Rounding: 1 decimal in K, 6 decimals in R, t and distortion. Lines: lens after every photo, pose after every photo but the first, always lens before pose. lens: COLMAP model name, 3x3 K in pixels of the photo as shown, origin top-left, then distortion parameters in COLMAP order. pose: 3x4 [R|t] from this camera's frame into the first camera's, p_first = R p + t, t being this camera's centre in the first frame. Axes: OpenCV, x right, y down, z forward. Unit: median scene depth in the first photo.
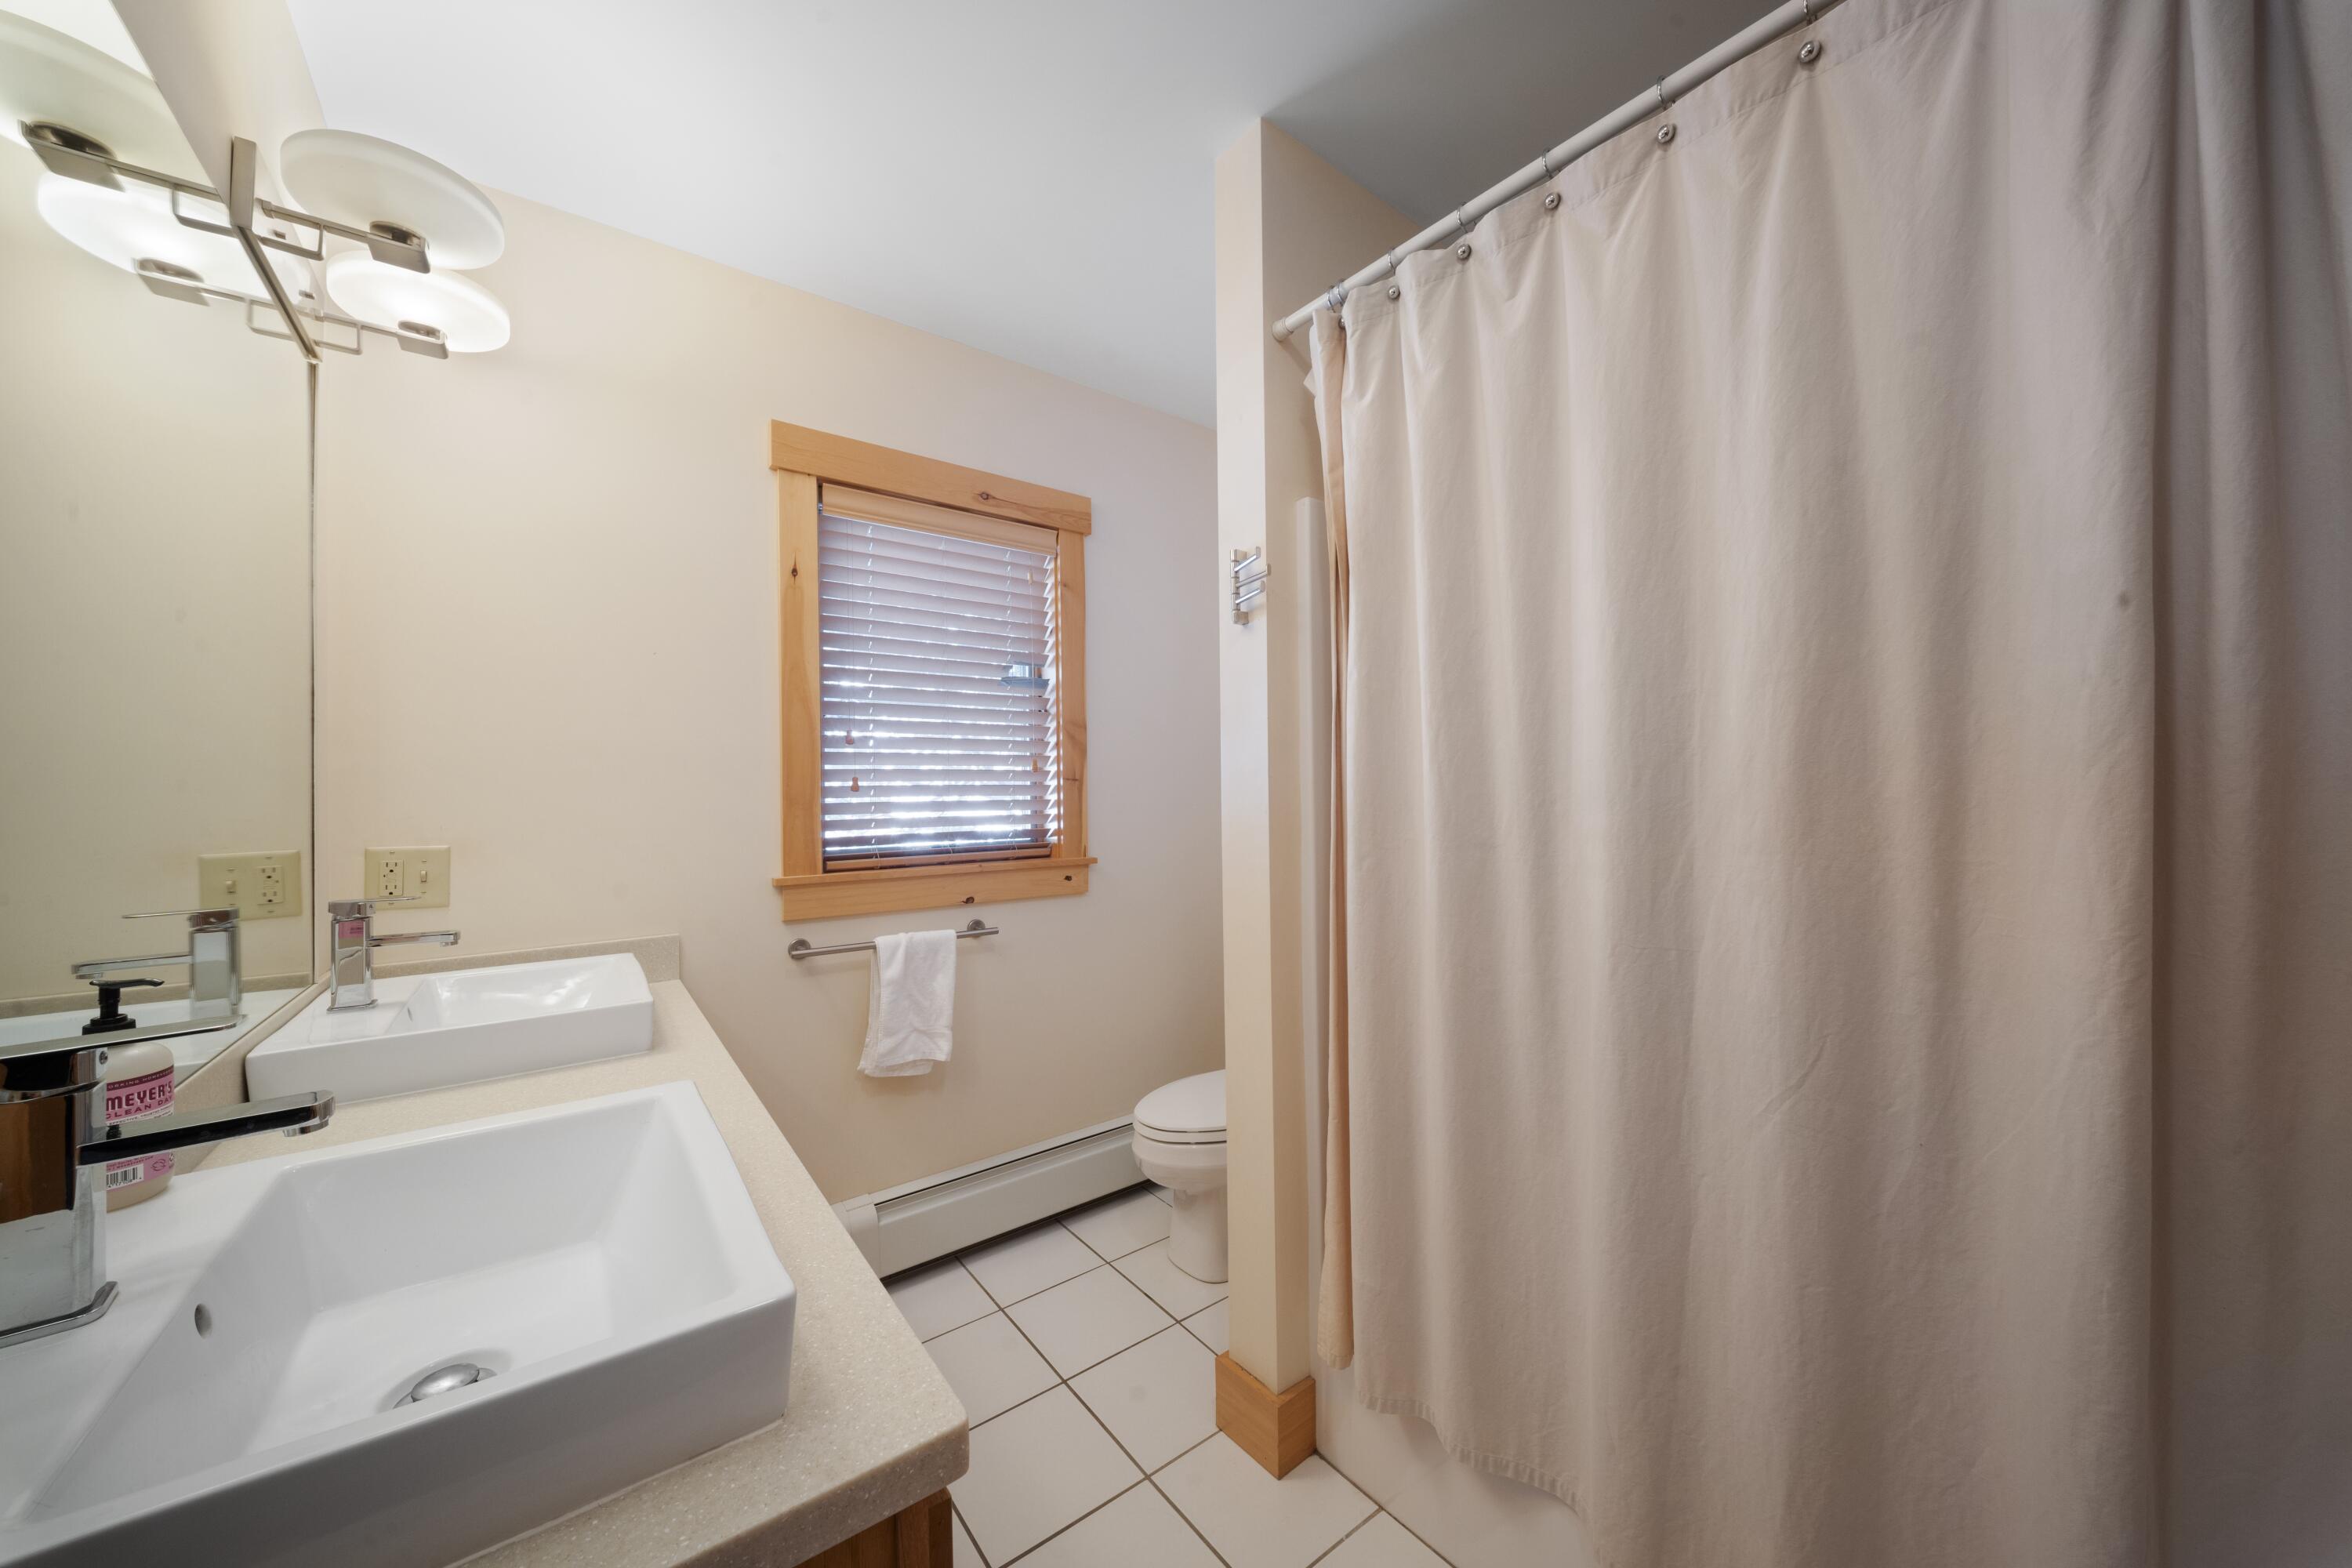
lens RADIAL K [[797.7, 0, 1154.7], [0, 797.7, 793.0], [0, 0, 1]] dist [0.001616, -0.002812]
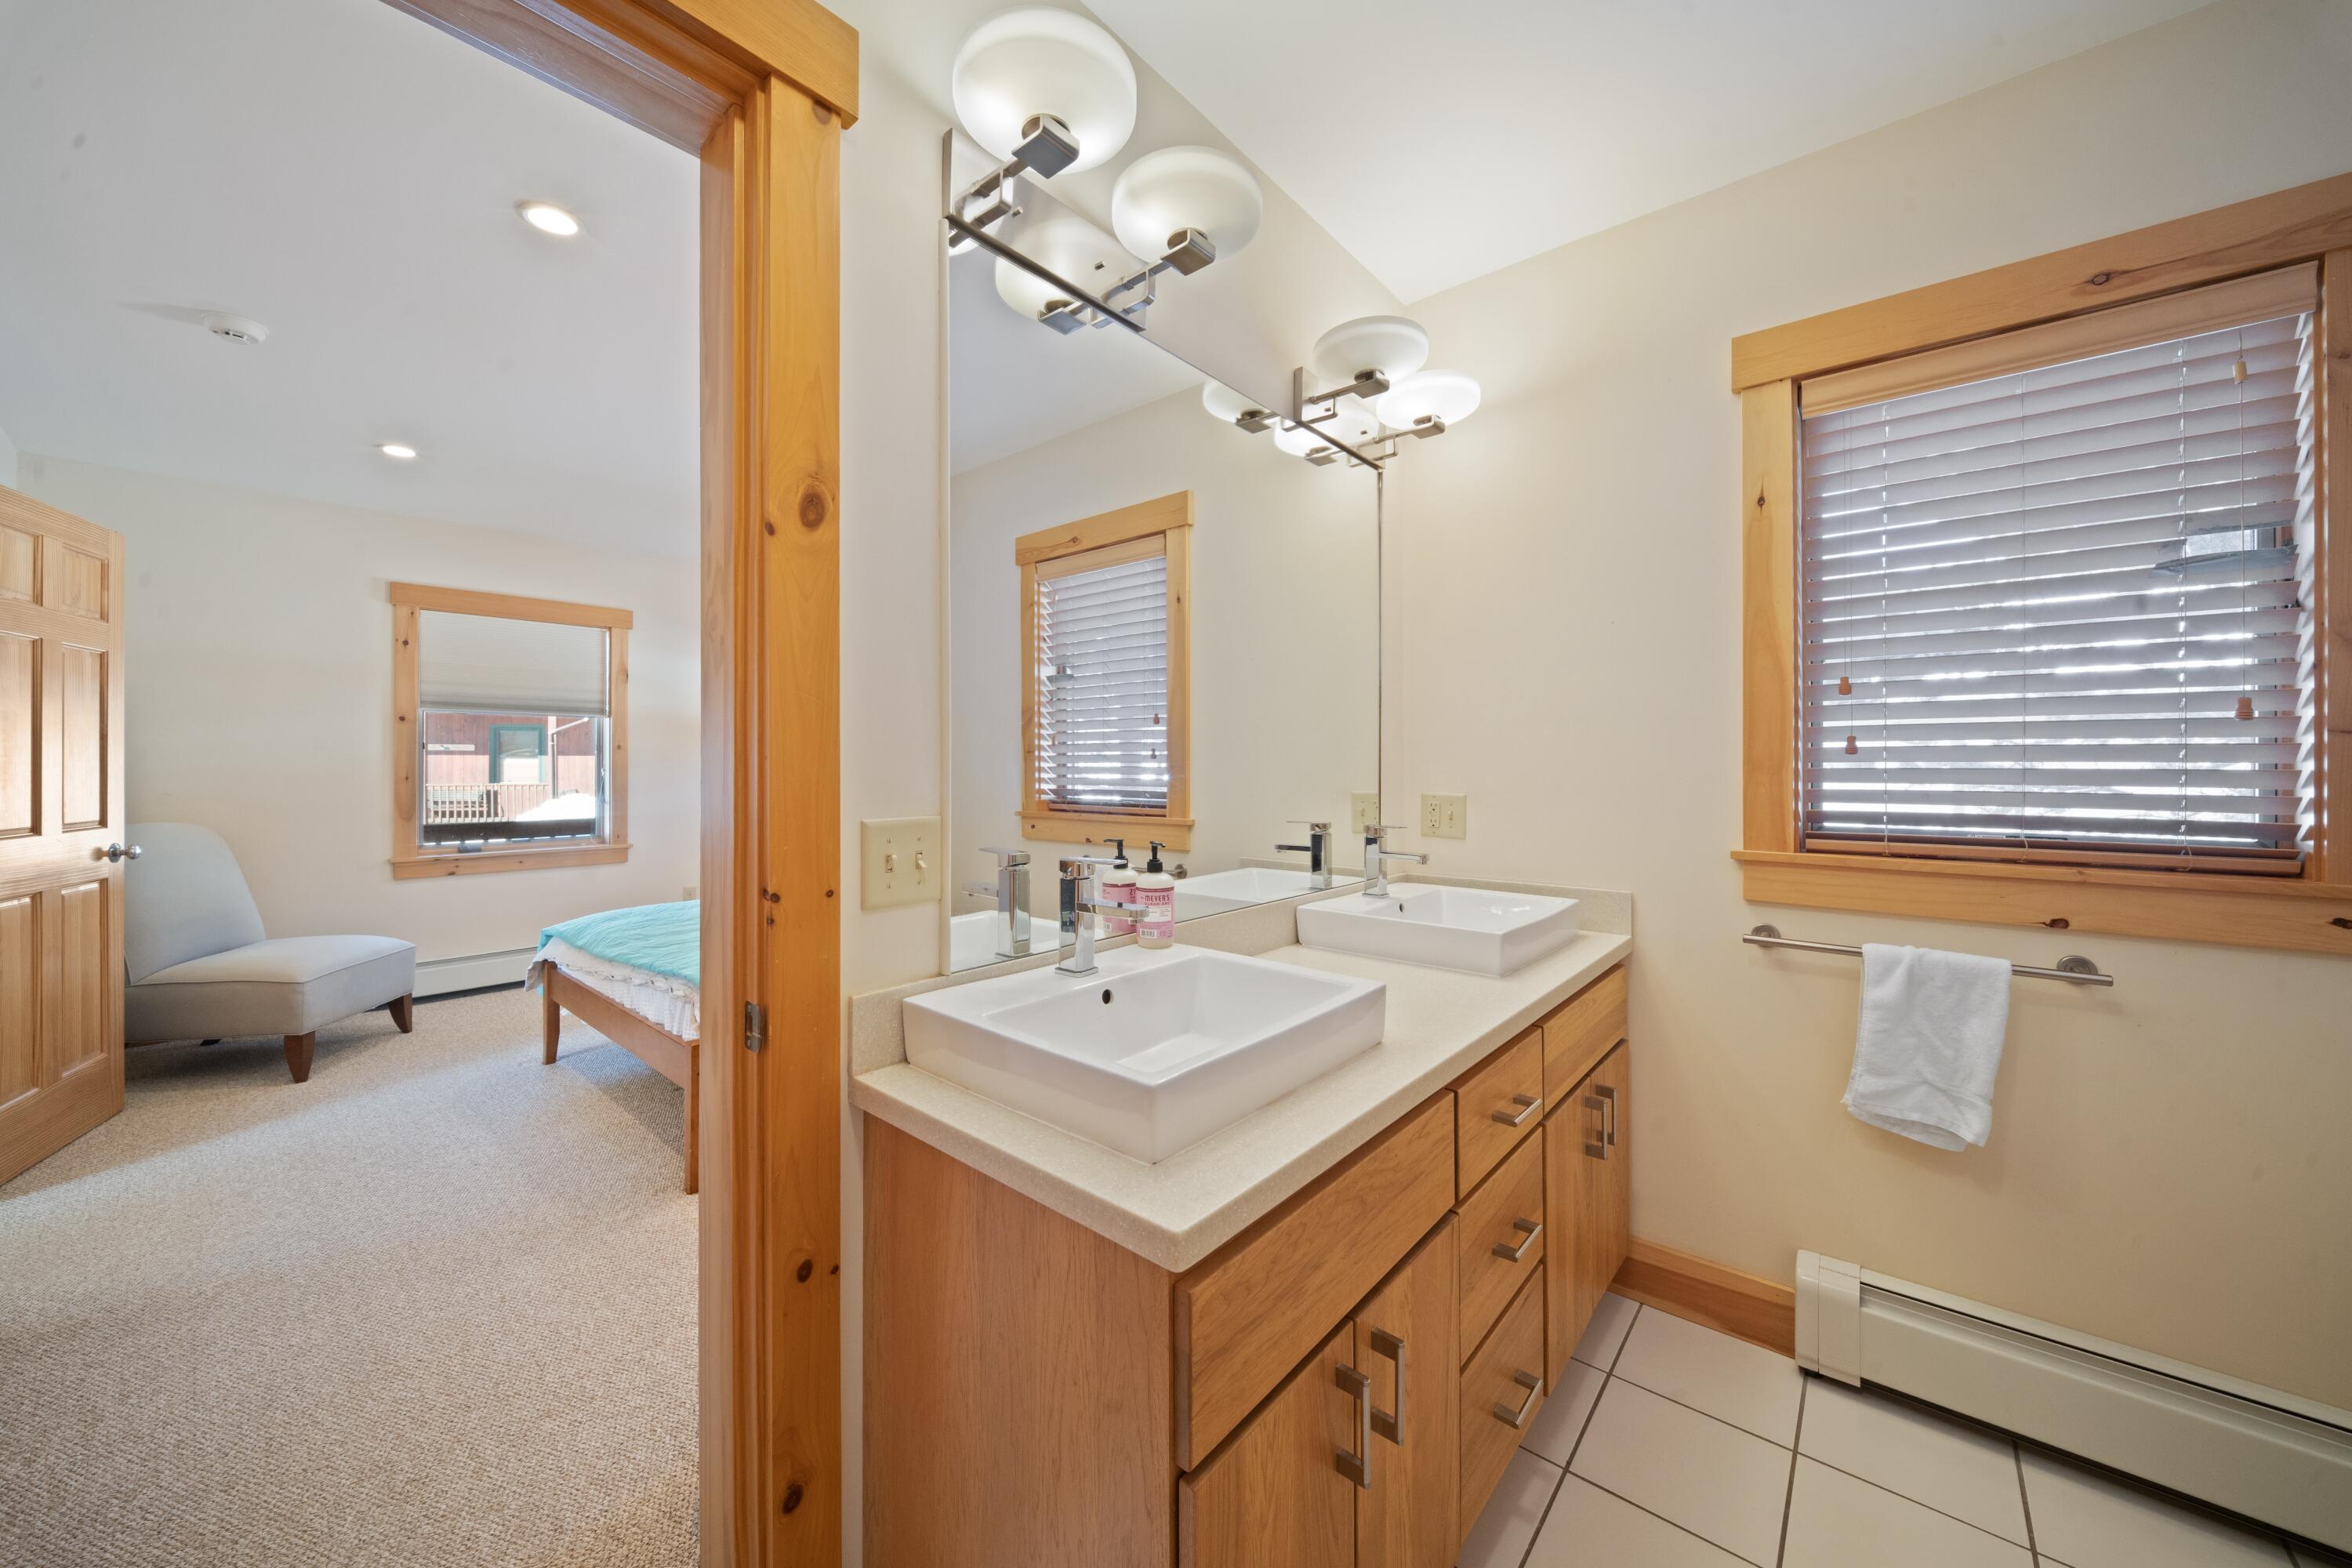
lens RADIAL K [[813.6, 0, 1184.7], [0, 813.6, 771.5], [0, 0, 1]] dist [-0.000218, -0.002940]
pose [[0.244109, 0.025679, -0.969408, 0.246430], [-0.001736, 0.999659, 0.026044, -0.004596], [0.969746, -0.004674, 0.244071, 0.166518]]
